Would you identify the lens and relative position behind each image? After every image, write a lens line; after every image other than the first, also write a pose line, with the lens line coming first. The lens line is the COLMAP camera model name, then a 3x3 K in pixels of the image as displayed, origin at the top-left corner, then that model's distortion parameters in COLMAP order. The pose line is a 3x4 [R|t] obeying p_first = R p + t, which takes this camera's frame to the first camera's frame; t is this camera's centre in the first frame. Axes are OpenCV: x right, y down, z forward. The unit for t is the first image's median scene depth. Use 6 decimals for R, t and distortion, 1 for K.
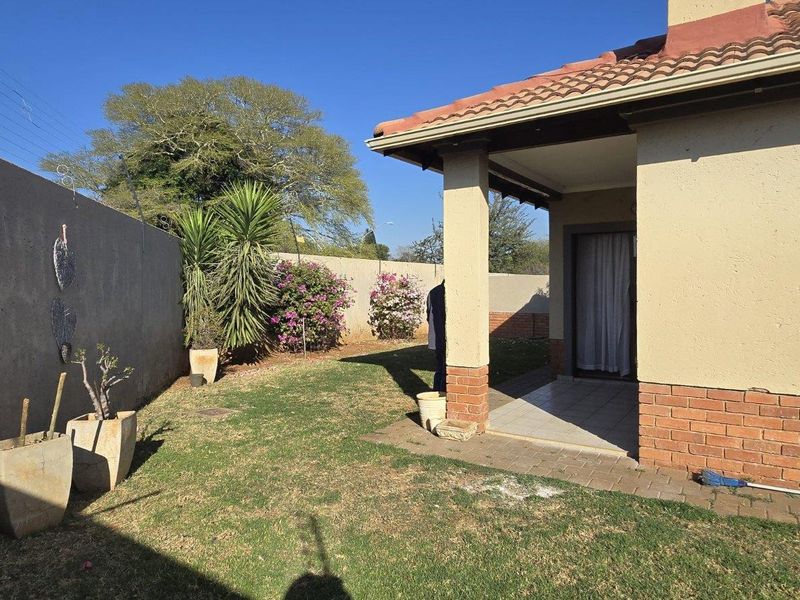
lens RADIAL K [[538.0, 0, 399.7], [0, 538.0, 299.7], [0, 0, 1]] dist [0.016724, -0.011763]
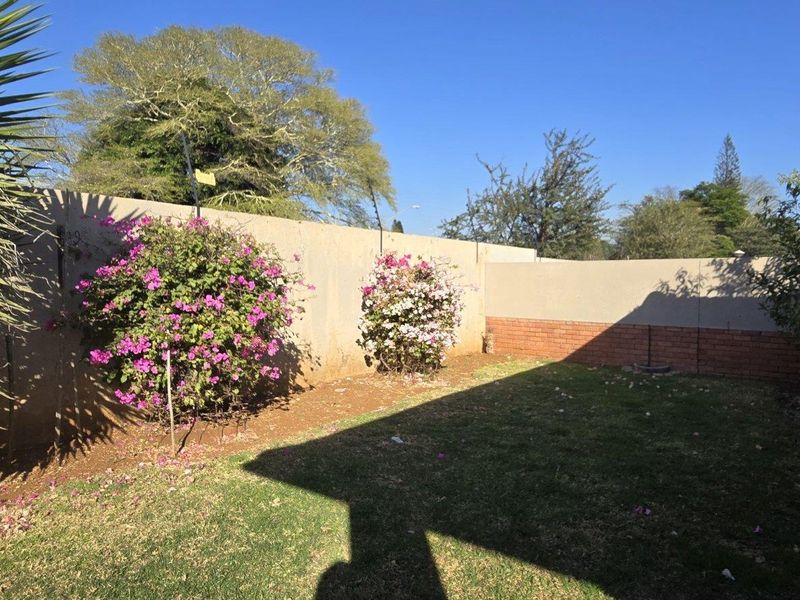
lens RADIAL K [[538.0, 0, 400.0], [0, 538.0, 296.9], [0, 0, 1]] dist [0.016724, -0.011763]
pose [[0.998609, 0.007252, -0.052226, 0.012330], [-0.006839, 0.999944, 0.008075, -0.009033], [0.052281, -0.007706, 0.998603, 0.448290]]
